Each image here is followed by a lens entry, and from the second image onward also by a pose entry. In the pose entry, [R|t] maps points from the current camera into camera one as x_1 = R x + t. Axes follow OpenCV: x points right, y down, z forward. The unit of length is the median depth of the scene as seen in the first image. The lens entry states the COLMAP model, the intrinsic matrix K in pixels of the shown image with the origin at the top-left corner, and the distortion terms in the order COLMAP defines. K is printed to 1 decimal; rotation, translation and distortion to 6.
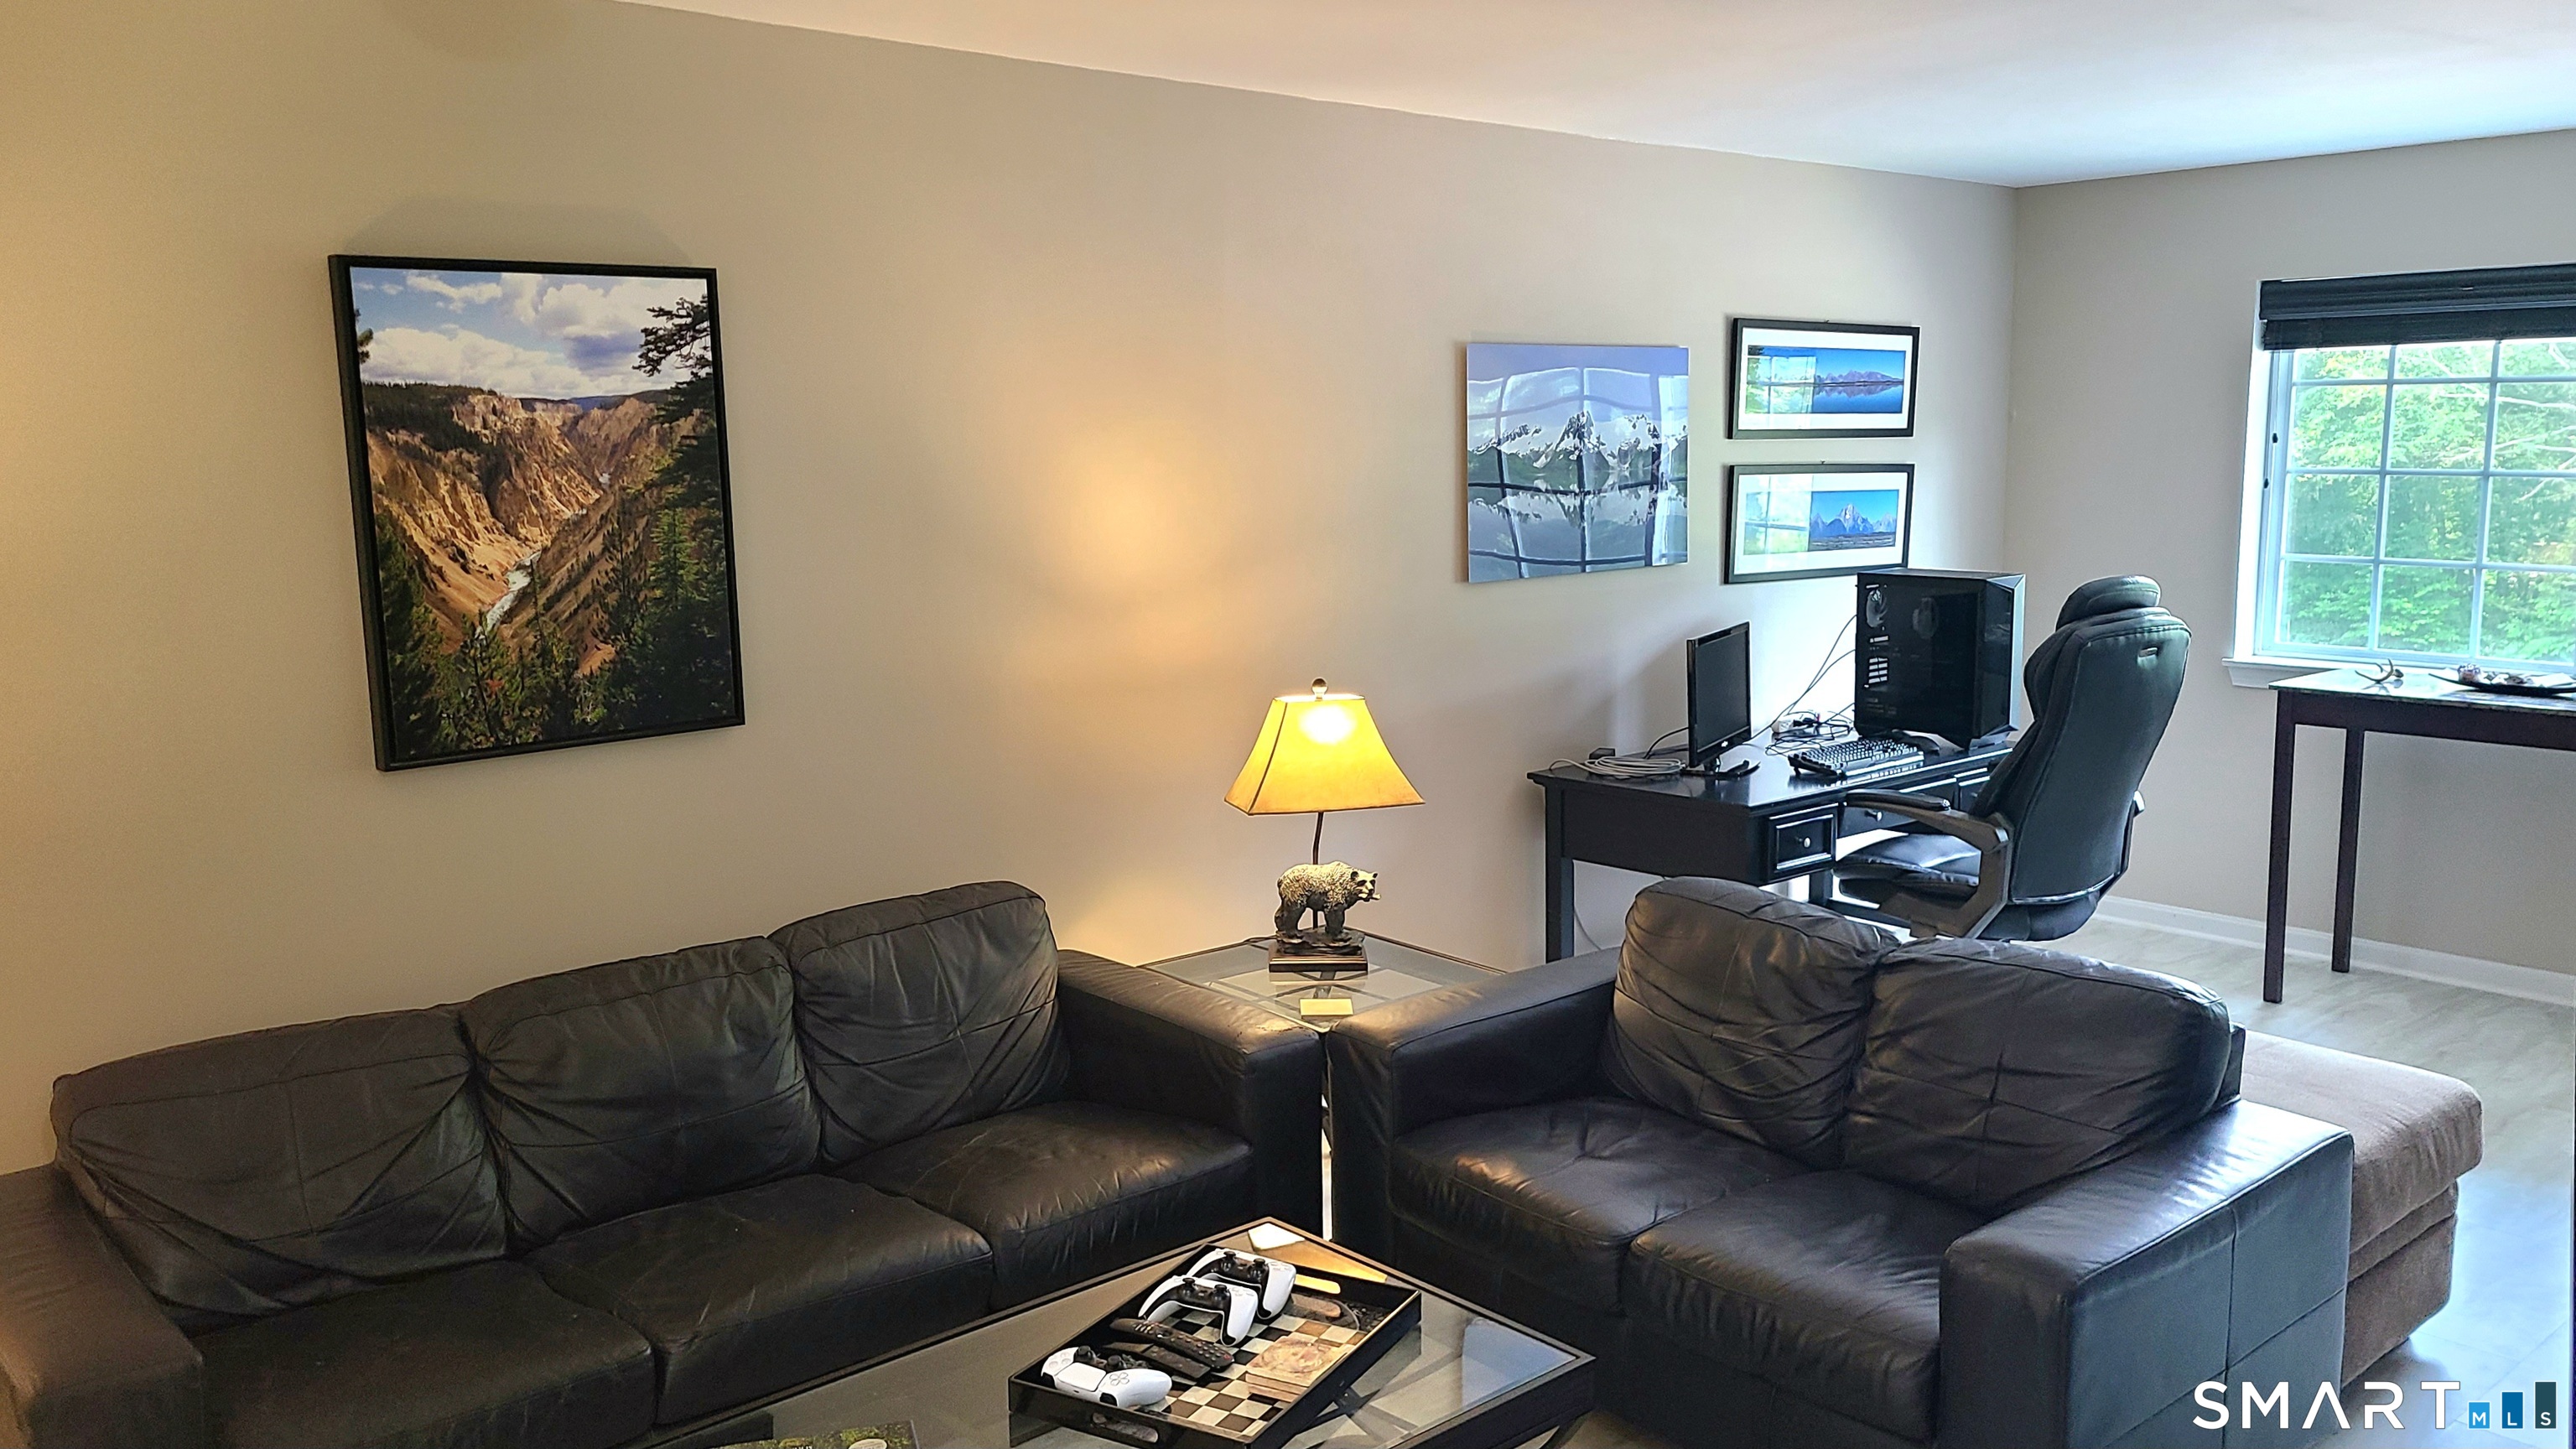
lens RADIAL K [[2029.9, 0, 1288.0], [0, 2029.9, 724.5], [0, 0, 1]] dist [0.053557, -0.001117]
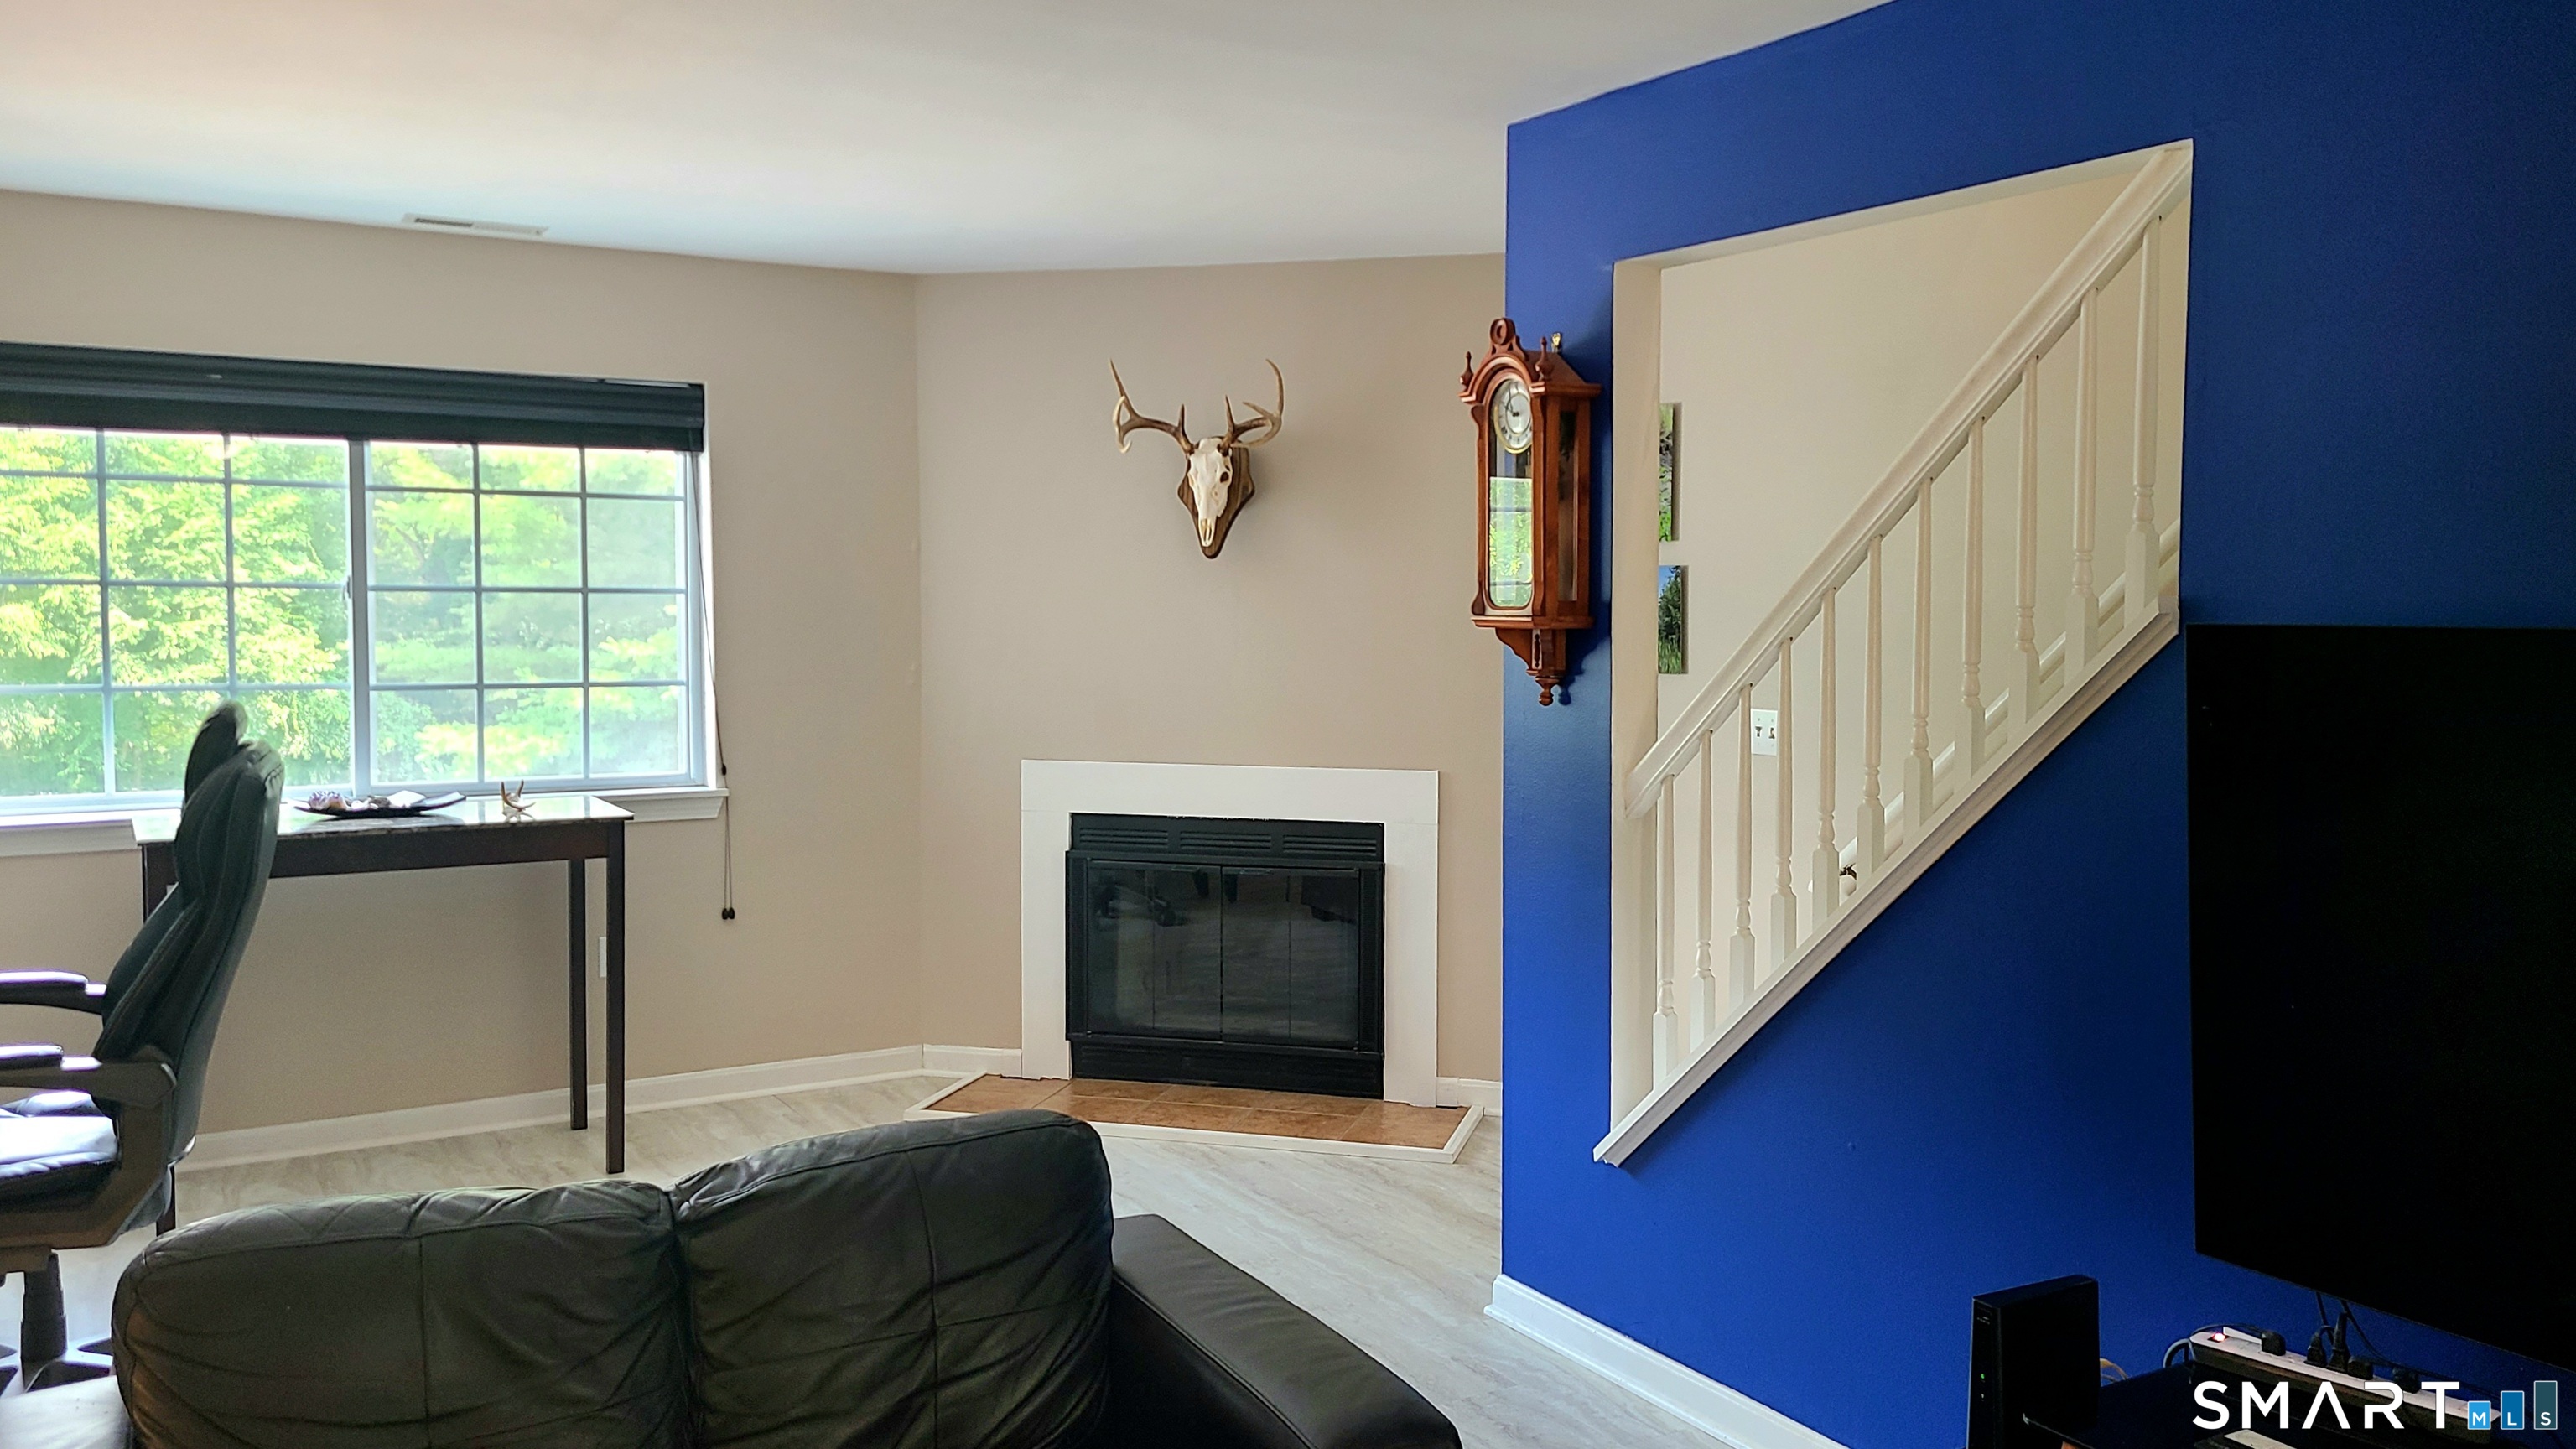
lens RADIAL K [[2029.9, 0, 1288.0], [0, 2029.9, 724.5], [0, 0, 1]] dist [0.053557, -0.001117]
pose [[0.173160, -0.057358, 0.983222, -0.343787], [0.137241, 0.989968, 0.033582, -0.045459], [-0.975285, 0.129124, 0.179295, 0.639213]]
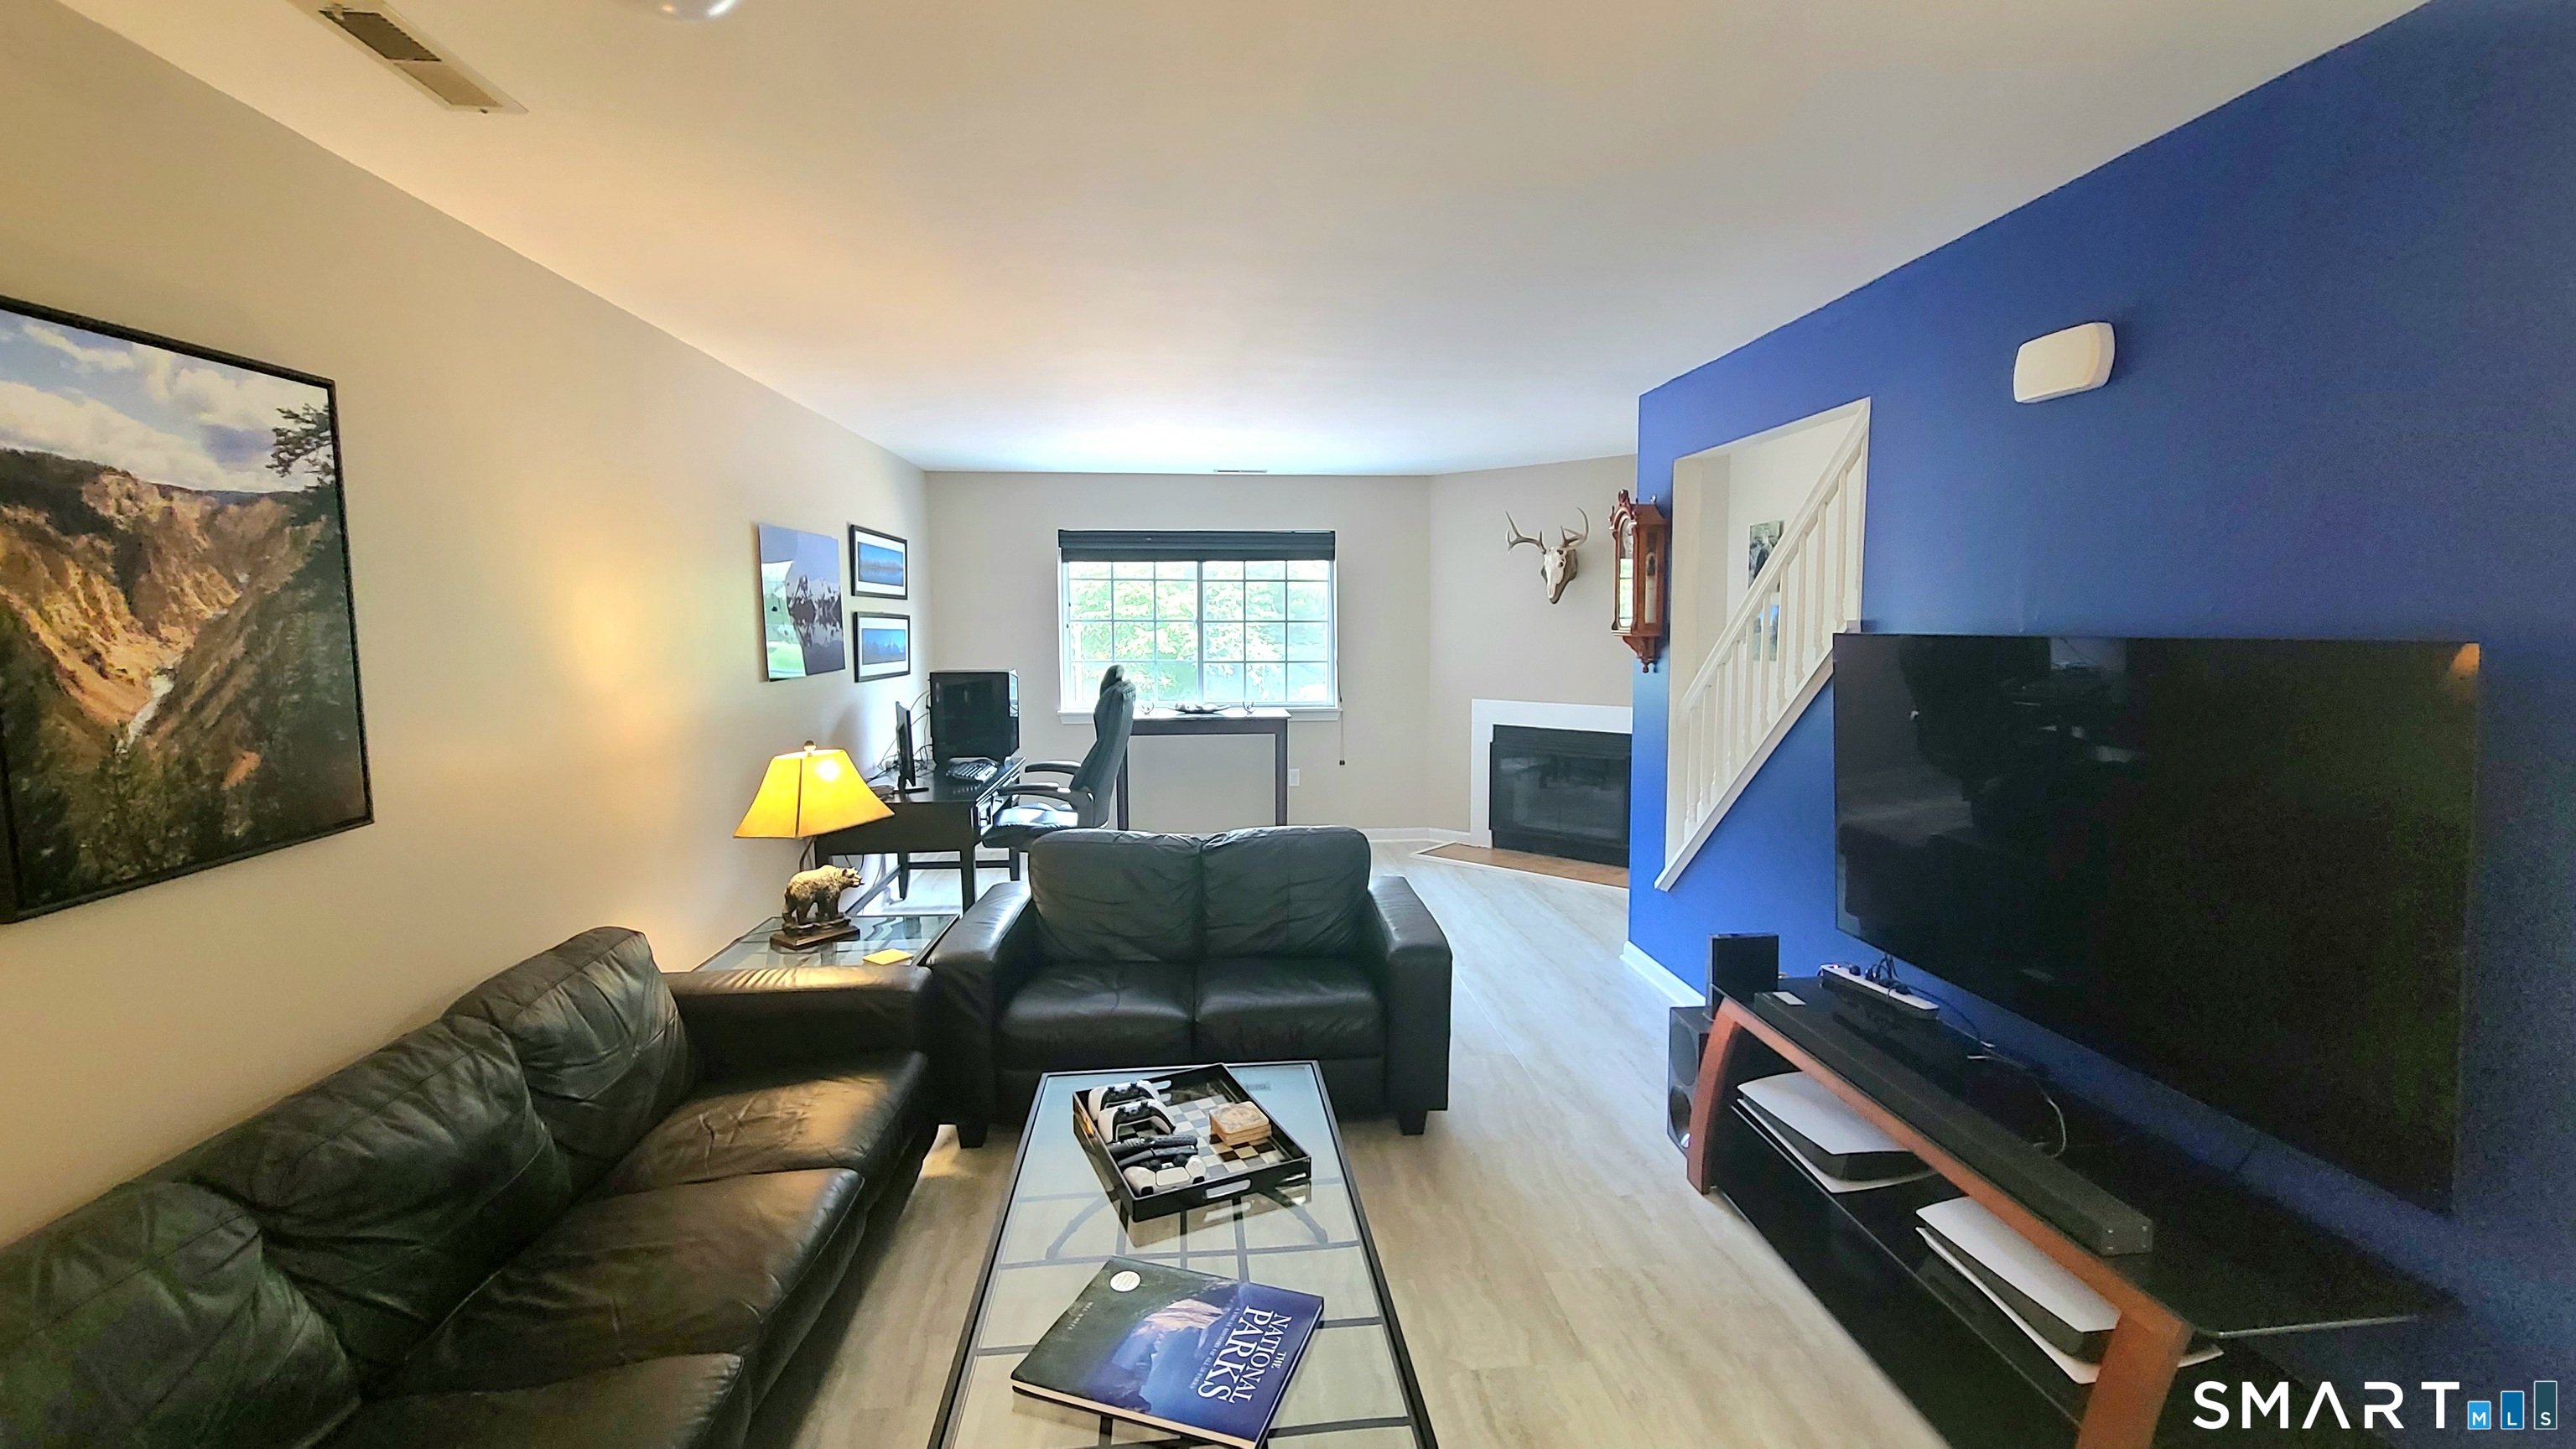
lens RADIAL K [[1071.3, 0, 1288.0], [0, 1071.3, 724.5], [0, 0, 1]] dist [0.000212, -0.000373]
pose [[0.582058, -0.074333, 0.809743, -0.464243], [0.117617, 0.993037, 0.006614, 0.001342], [-0.804596, 0.091390, 0.586748, 0.324456]]
